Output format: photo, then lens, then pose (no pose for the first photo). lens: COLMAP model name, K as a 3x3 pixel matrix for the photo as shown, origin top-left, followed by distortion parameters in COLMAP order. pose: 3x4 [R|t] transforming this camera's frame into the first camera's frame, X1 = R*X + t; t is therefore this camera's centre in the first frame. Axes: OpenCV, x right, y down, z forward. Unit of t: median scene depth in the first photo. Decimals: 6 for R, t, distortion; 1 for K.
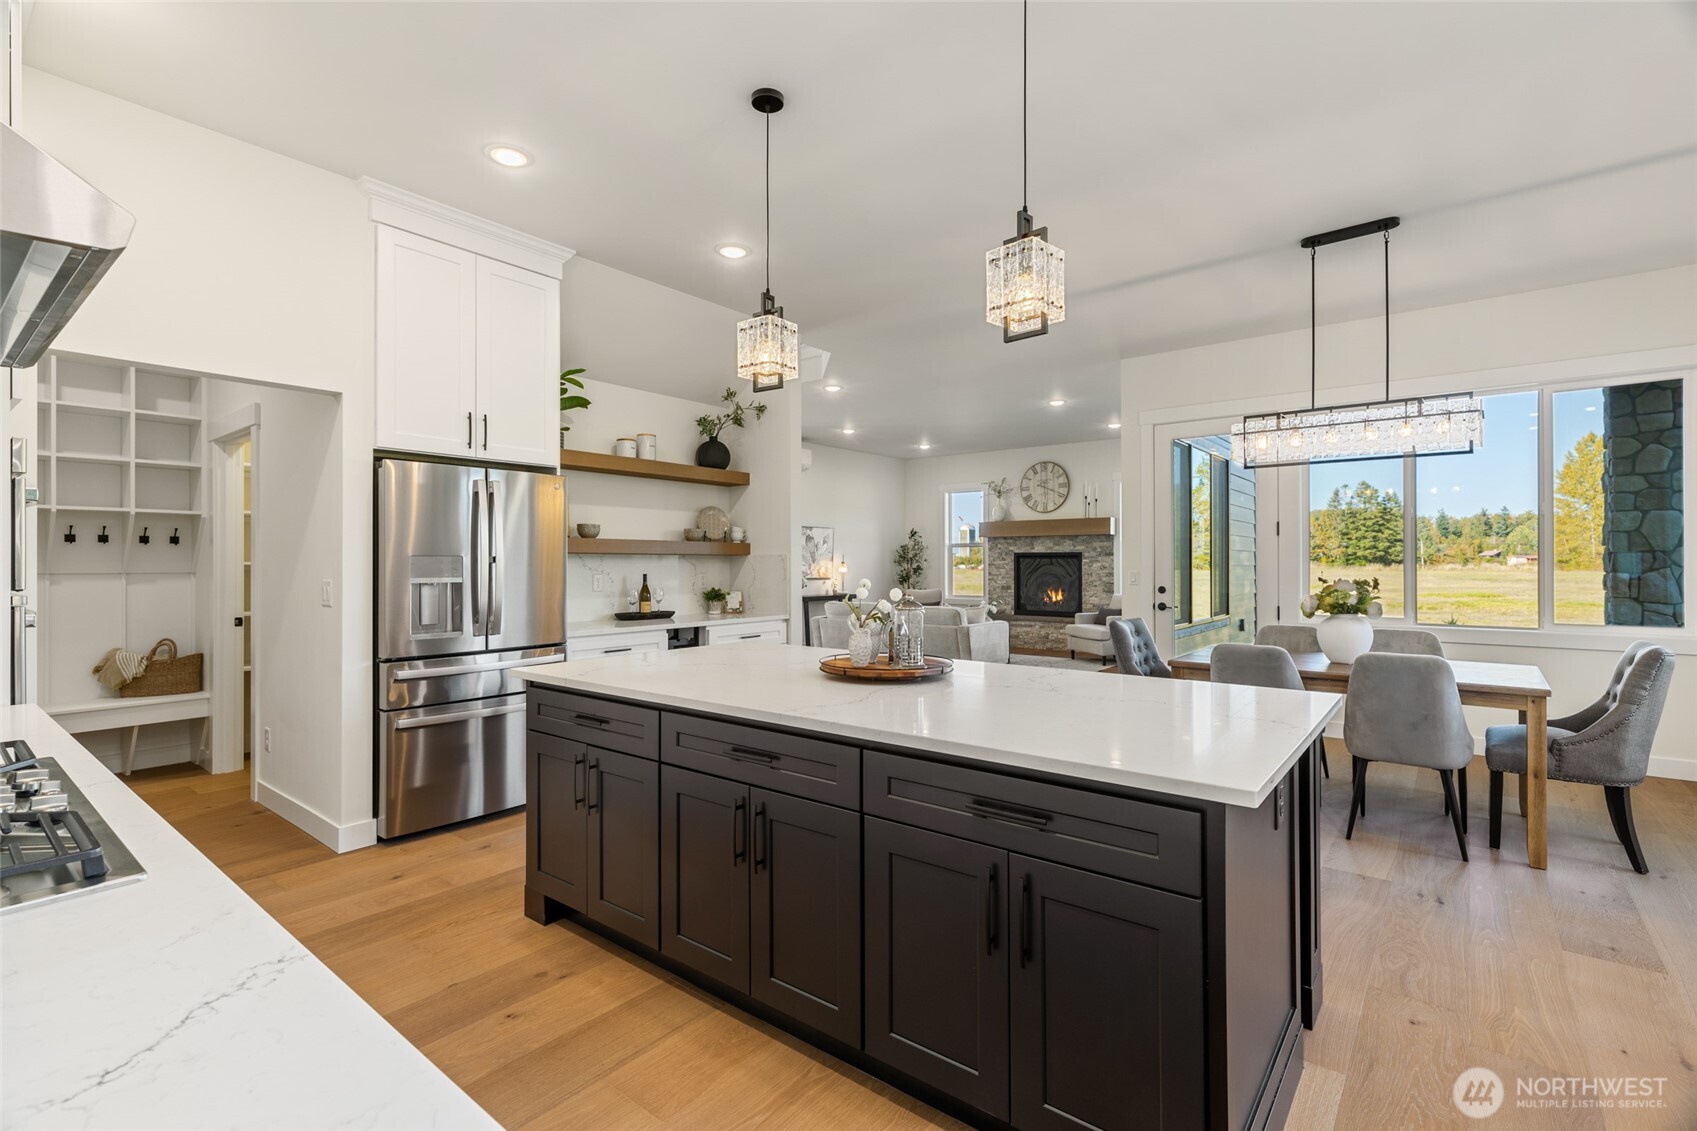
lens RADIAL K [[764.9, 0, 859.1], [0, 764.9, 558.8], [0, 0, 1]] dist [0.001733, 0.000877]
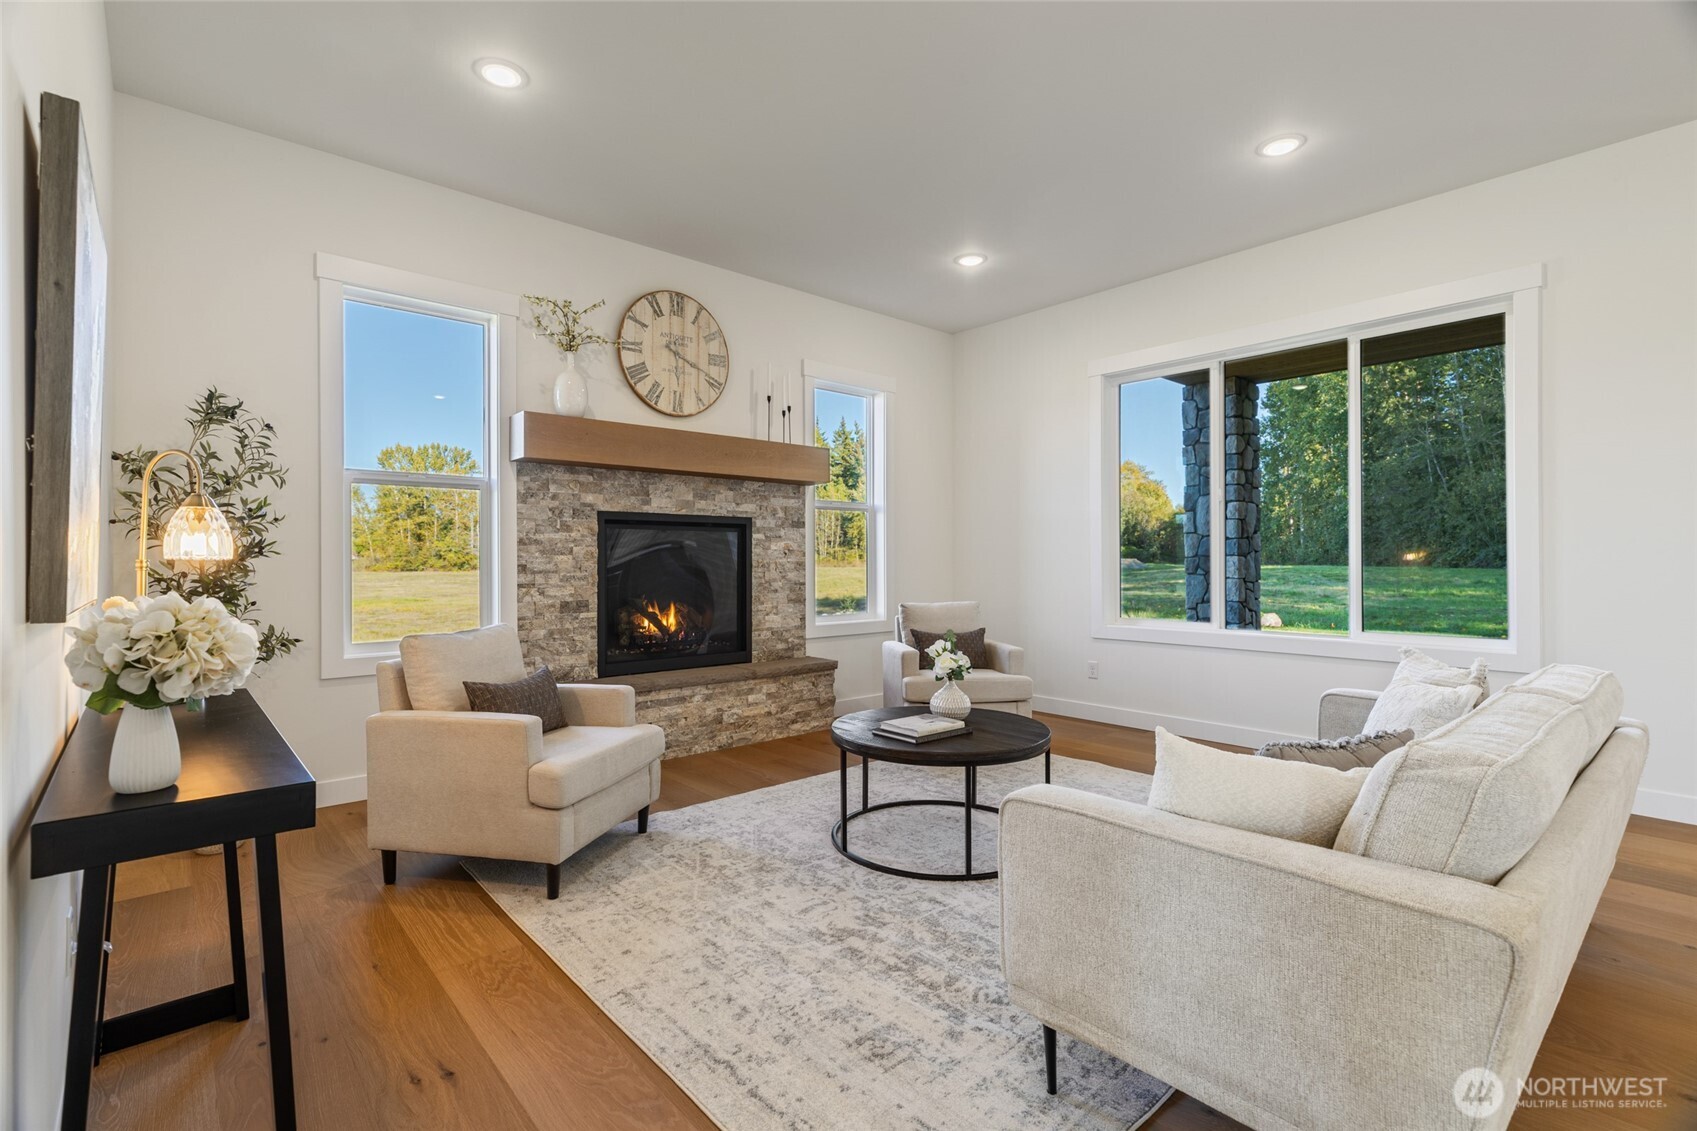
lens RADIAL K [[764.9, 0, 844.8], [0, 764.9, 559.3], [0, 0, 1]] dist [0.001733, 0.000877]
pose [[0.209496, 0.004827, 0.977798, -0.137049], [0.003159, 0.999979, -0.005613, 0.018319], [-0.977804, 0.004264, 0.209476, 0.822255]]
